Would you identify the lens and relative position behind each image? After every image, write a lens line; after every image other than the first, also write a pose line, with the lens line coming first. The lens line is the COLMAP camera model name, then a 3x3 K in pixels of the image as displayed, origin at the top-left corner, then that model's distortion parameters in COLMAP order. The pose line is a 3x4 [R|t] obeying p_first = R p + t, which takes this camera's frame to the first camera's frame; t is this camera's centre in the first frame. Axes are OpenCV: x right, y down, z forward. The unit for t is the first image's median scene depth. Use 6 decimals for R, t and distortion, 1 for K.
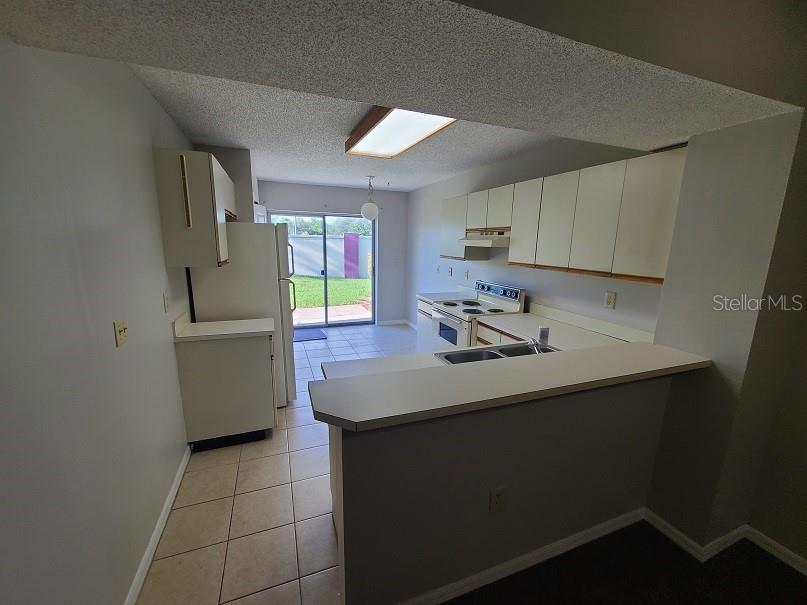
lens RADIAL K [[332.1, 0, 403.6], [0, 332.1, 307.3], [0, 0, 1]] dist [-0.003556, -0.000340]
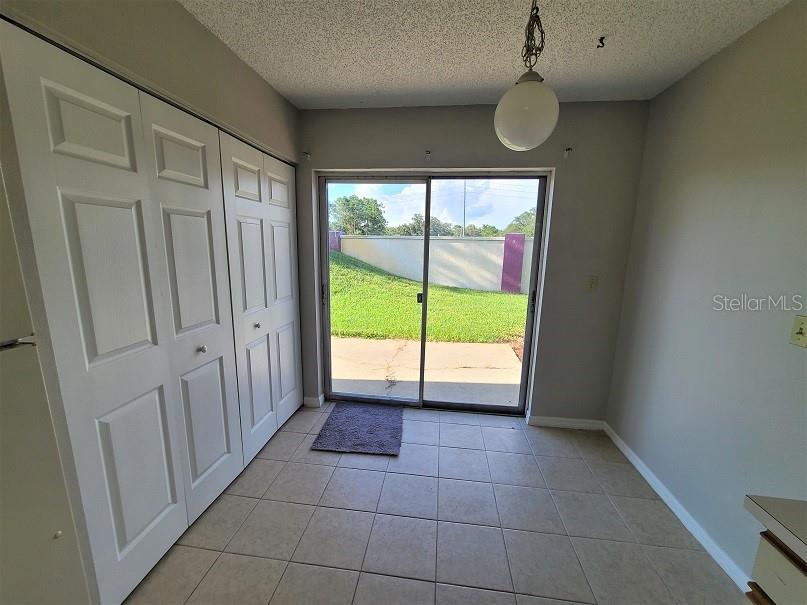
lens RADIAL K [[332.1, 0, 403.6], [0, 332.1, 307.3], [0, 0, 1]] dist [-0.003556, -0.000340]
pose [[0.881011, 0.084156, -0.465550, -0.039215], [-0.094247, 0.995548, 0.001609, -0.094611], [0.463613, 0.042459, 0.885020, 0.595953]]
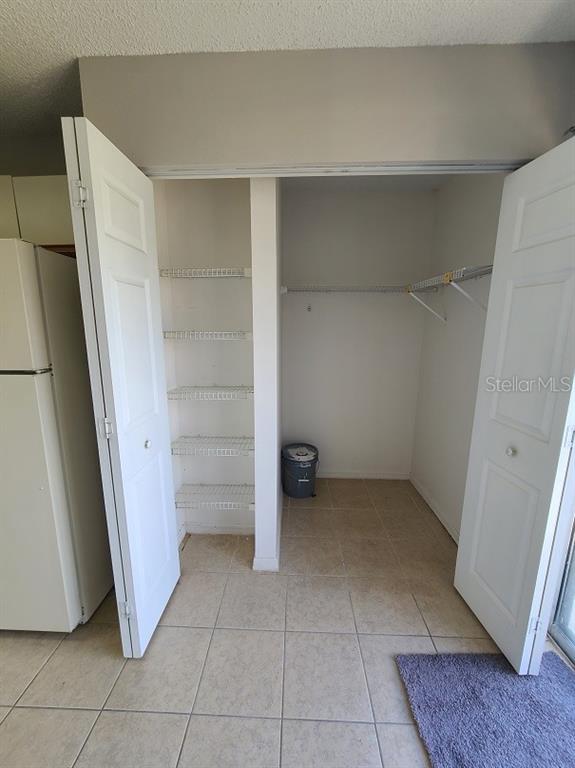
lens RADIAL K [[316.0, 0, 284.8], [0, 316.0, 381.2], [0, 0, 1]] dist [-0.003556, -0.000340]
pose [[-0.392662, 0.151904, -0.907051, -0.101928], [-0.192387, 0.950877, 0.242527, -0.148476], [0.899335, 0.269736, -0.344149, 0.871627]]
